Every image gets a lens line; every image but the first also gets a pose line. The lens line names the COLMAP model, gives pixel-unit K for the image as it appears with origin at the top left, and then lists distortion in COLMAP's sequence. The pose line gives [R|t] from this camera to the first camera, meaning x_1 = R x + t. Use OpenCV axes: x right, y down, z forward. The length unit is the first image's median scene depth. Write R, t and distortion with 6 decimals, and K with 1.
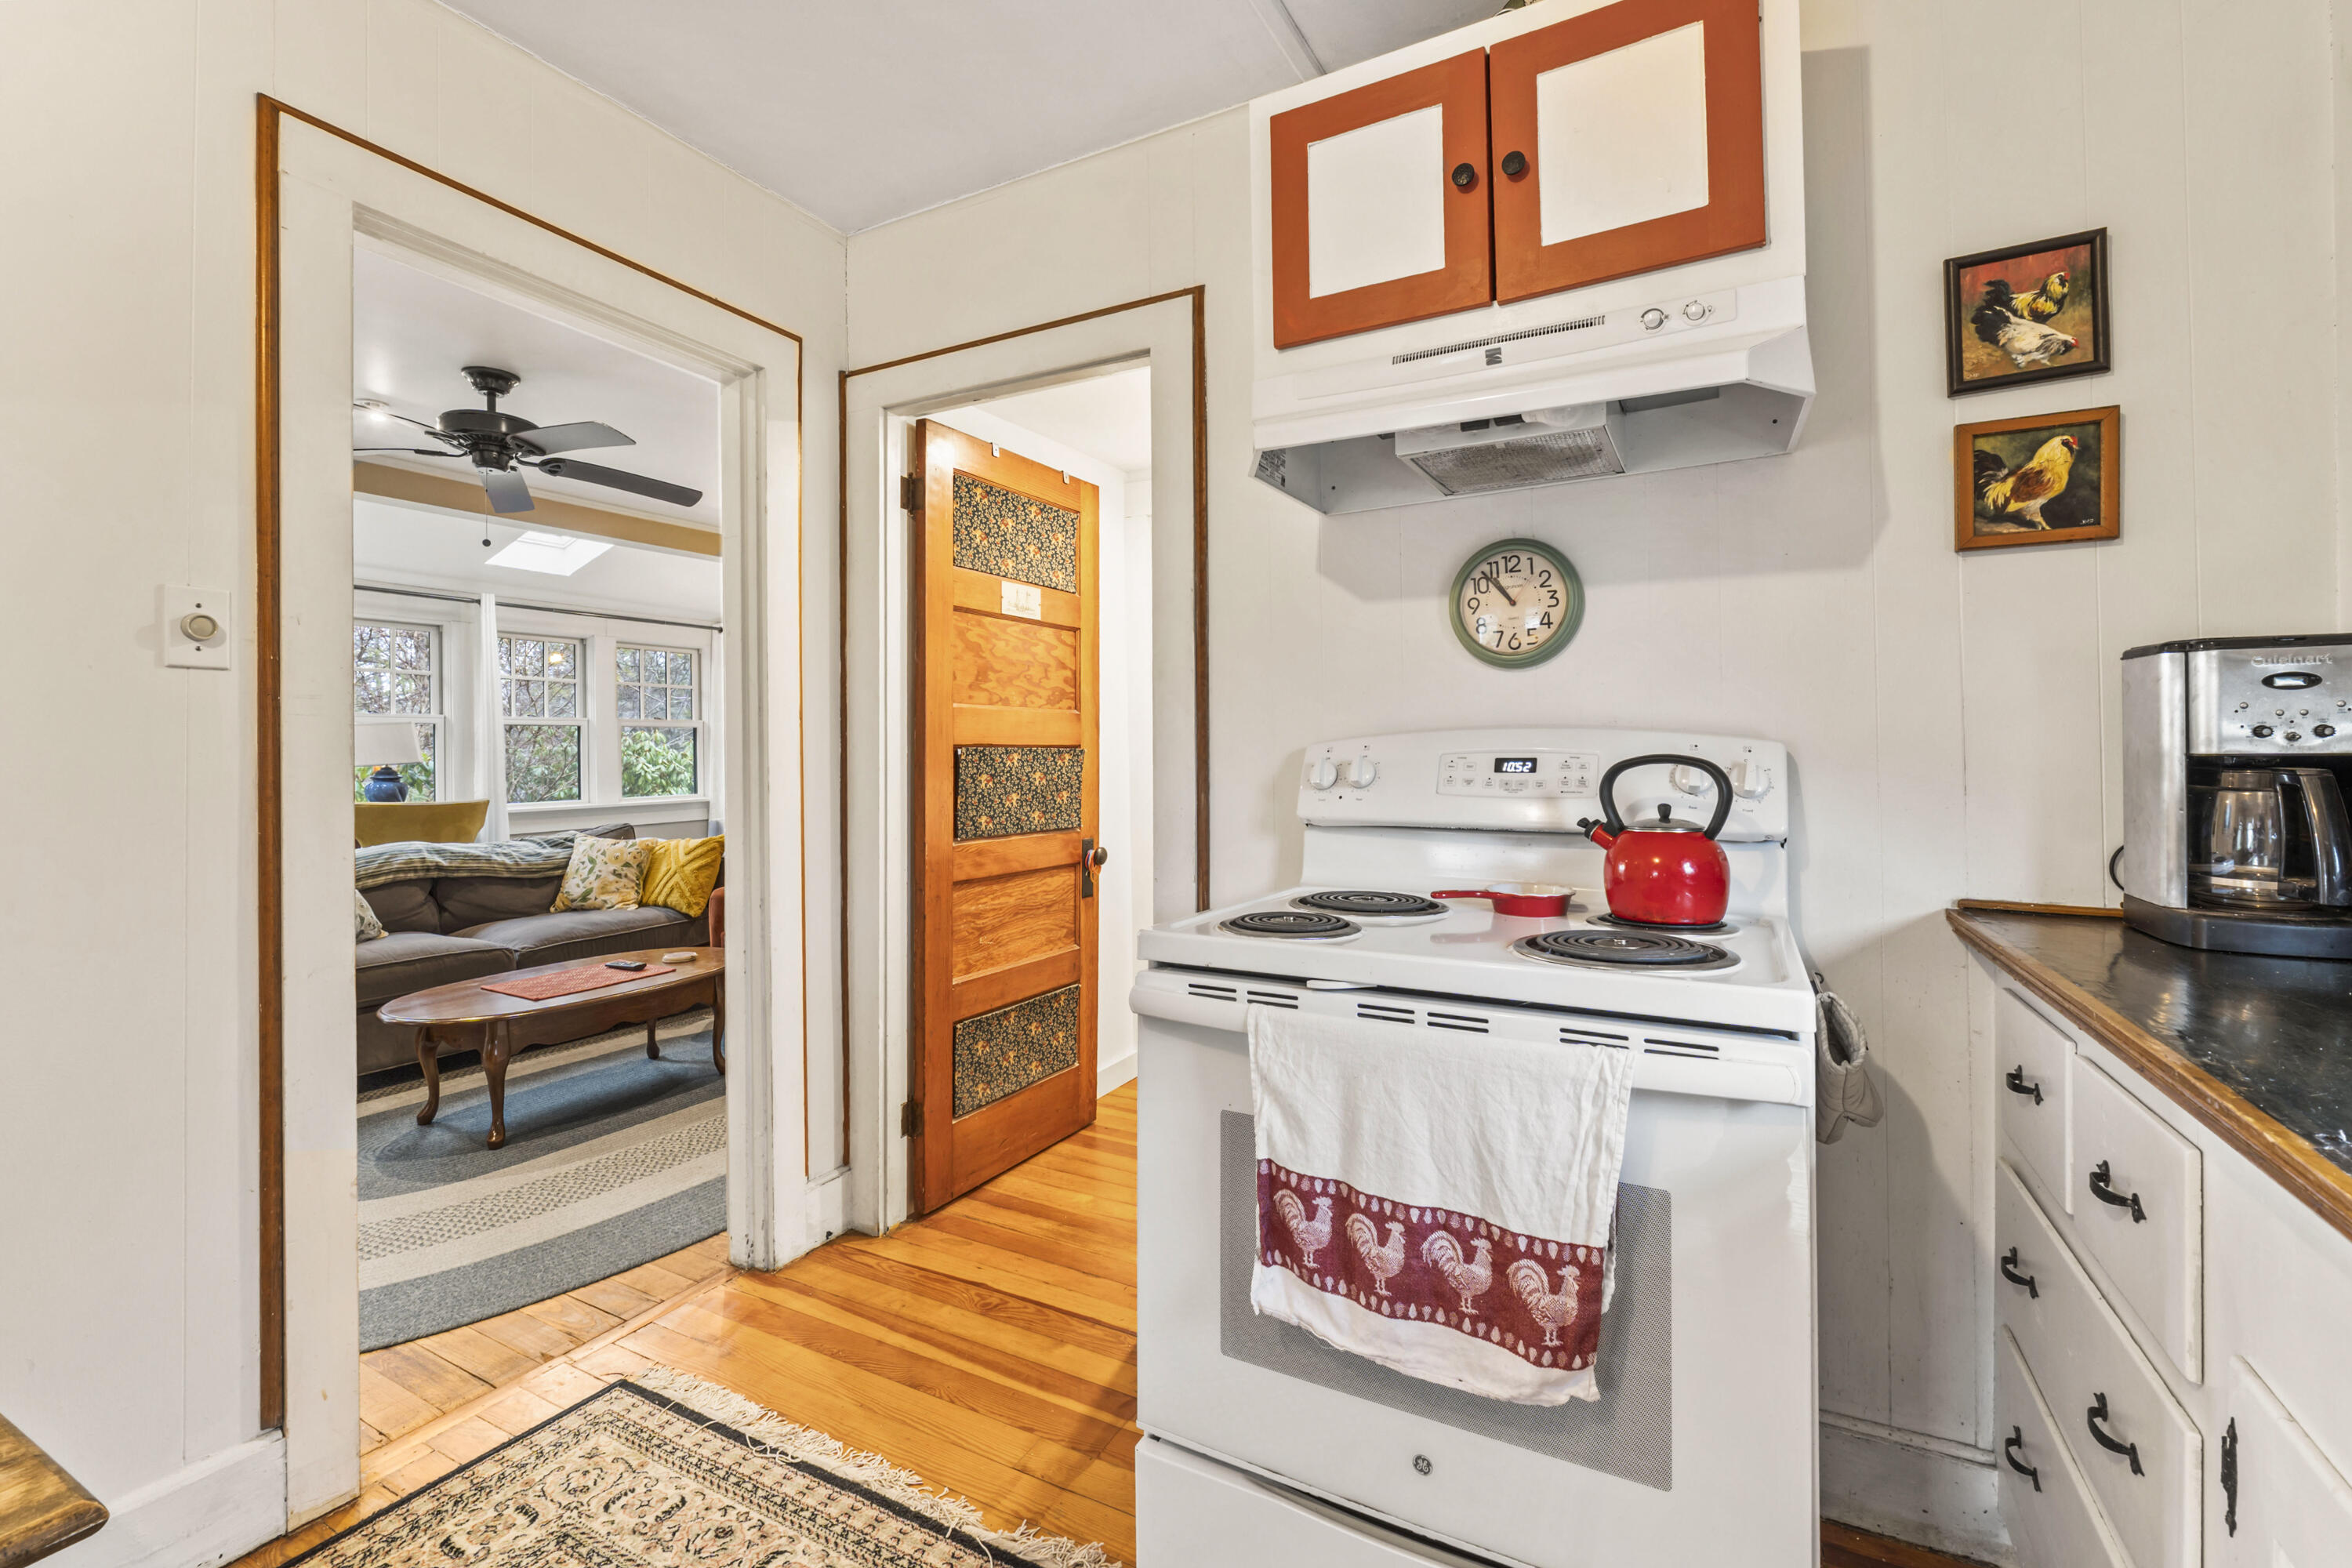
lens RADIAL K [[1039.4, 0, 1181.3], [0, 1039.4, 741.5], [0, 0, 1]] dist [-0.008354, -0.000360]
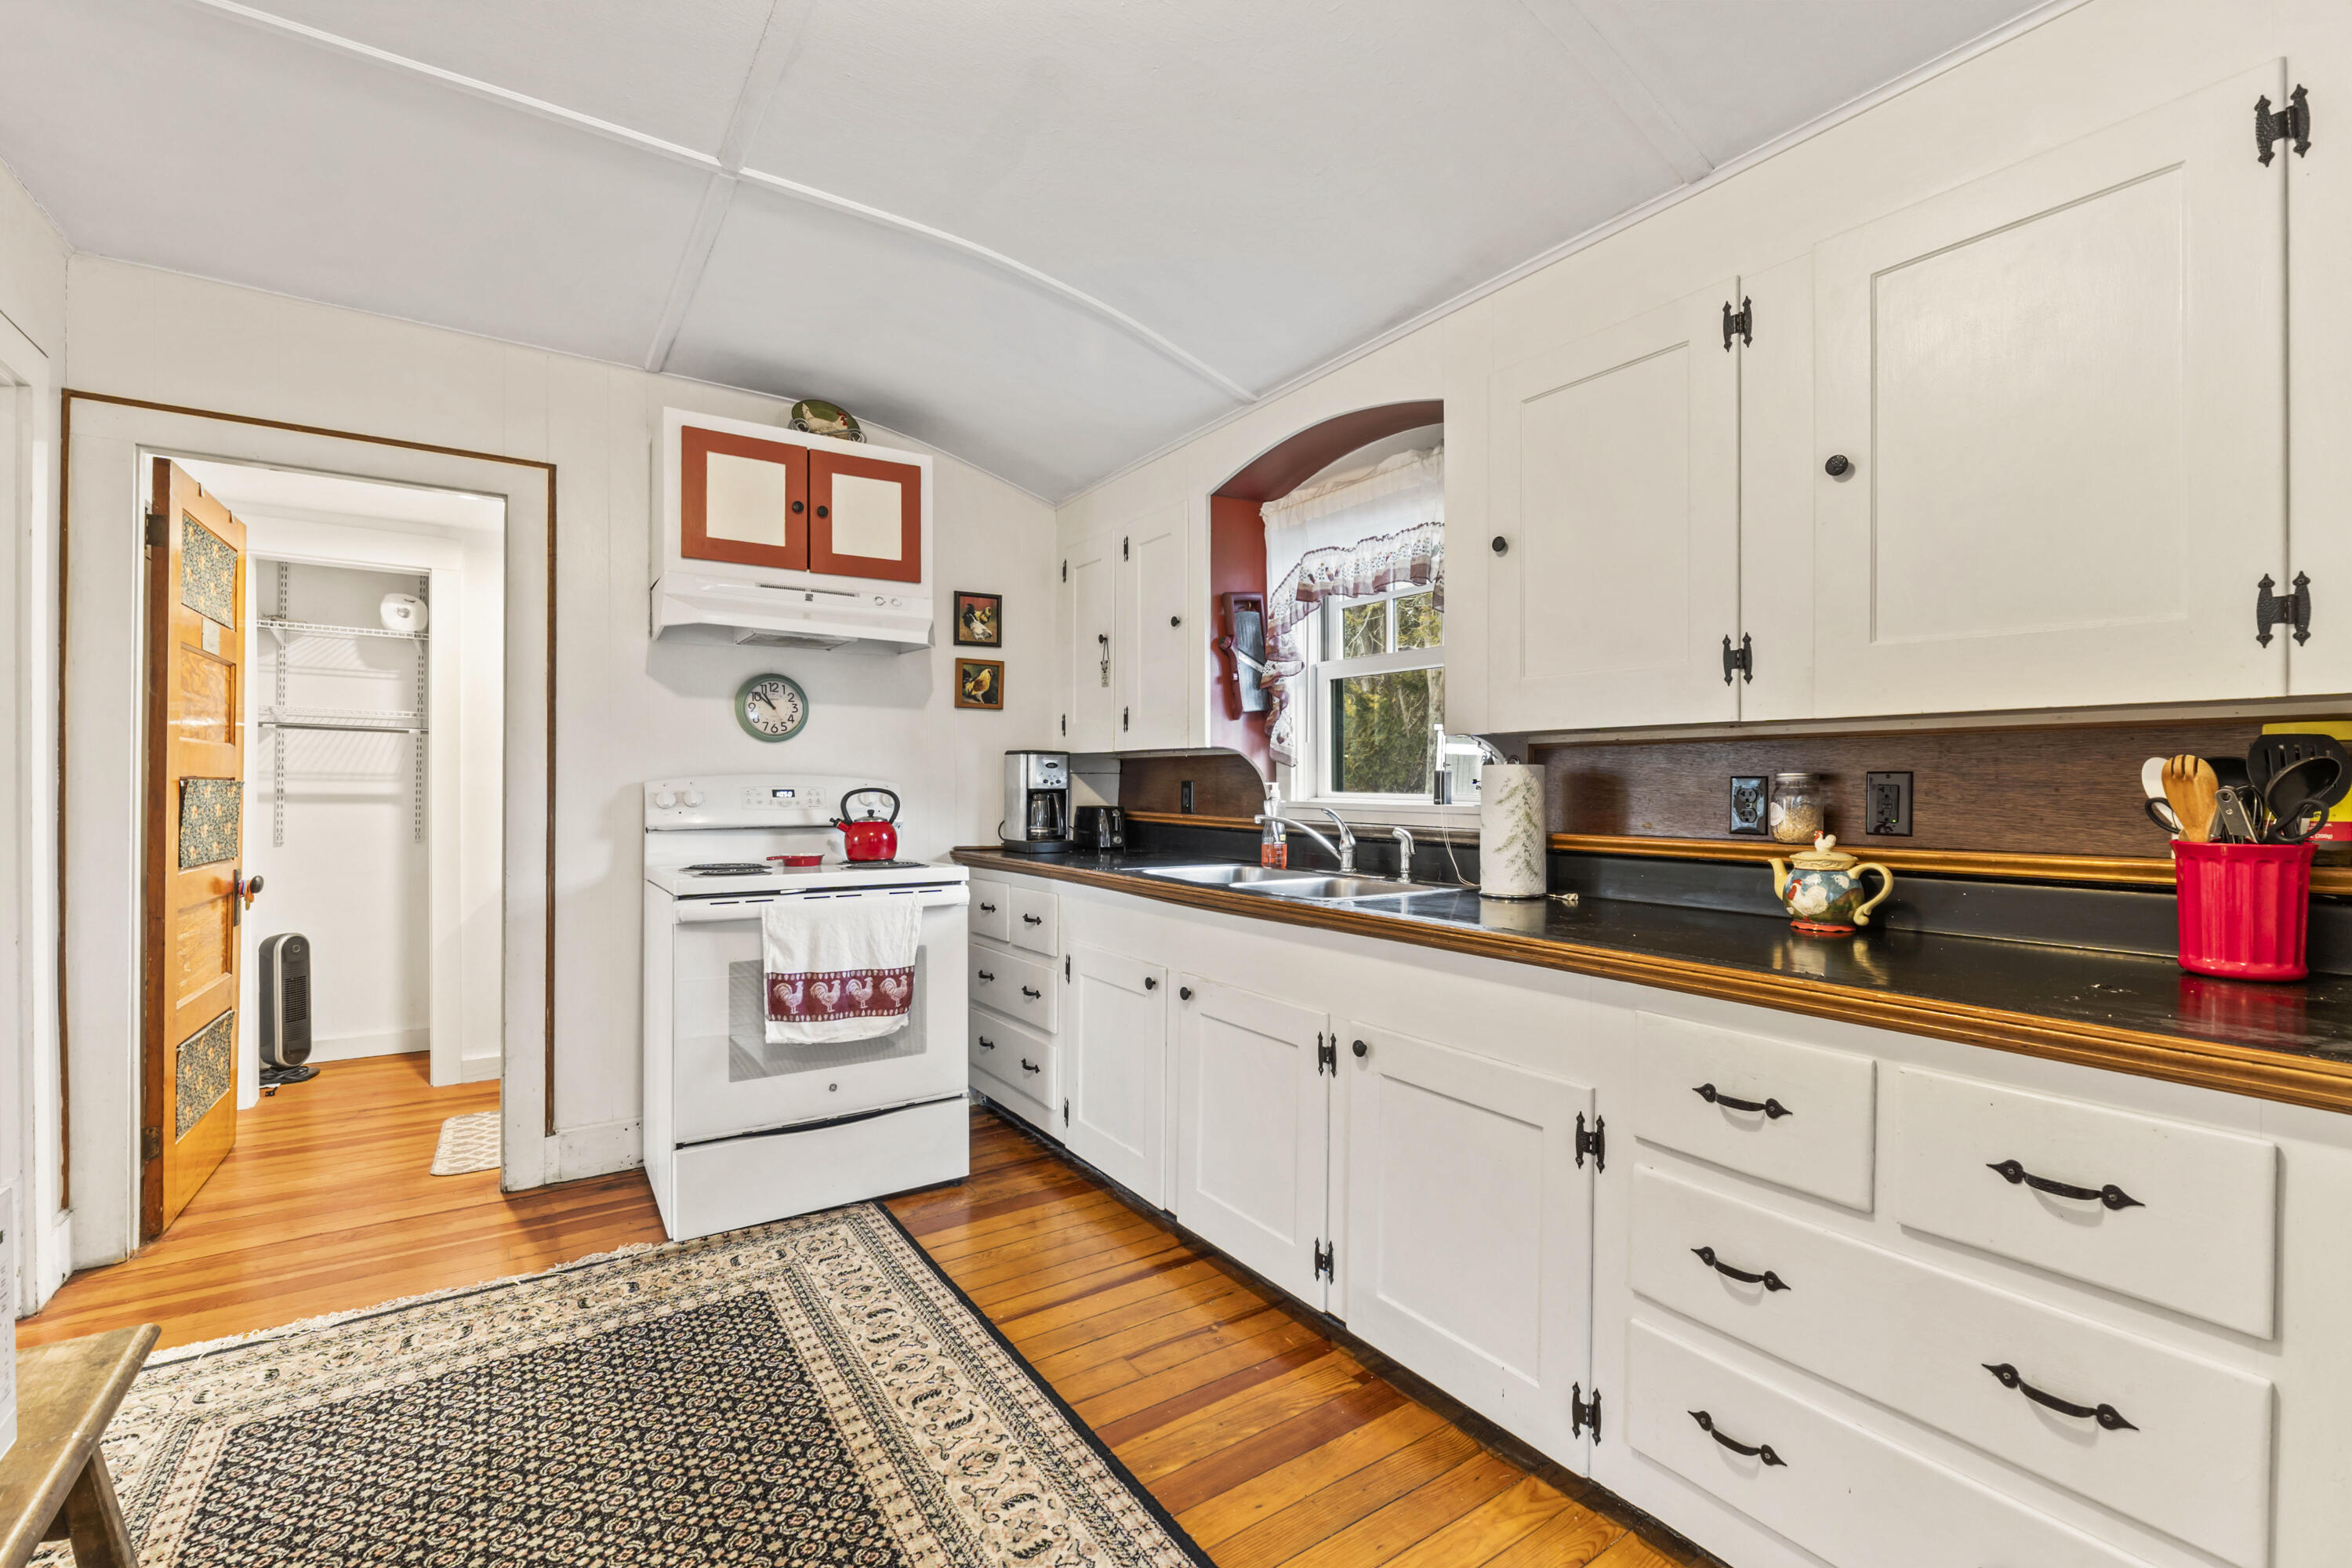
lens RADIAL K [[985.9, 0, 1176.0], [0, 985.9, 784.0], [0, 0, 1]] dist [-0.004144, -0.000301]
pose [[0.465251, 0.008224, 0.885141, -1.143538], [-0.012182, 0.999922, -0.002887, 0.001674], [-0.885095, -0.009440, 0.465315, -0.600214]]
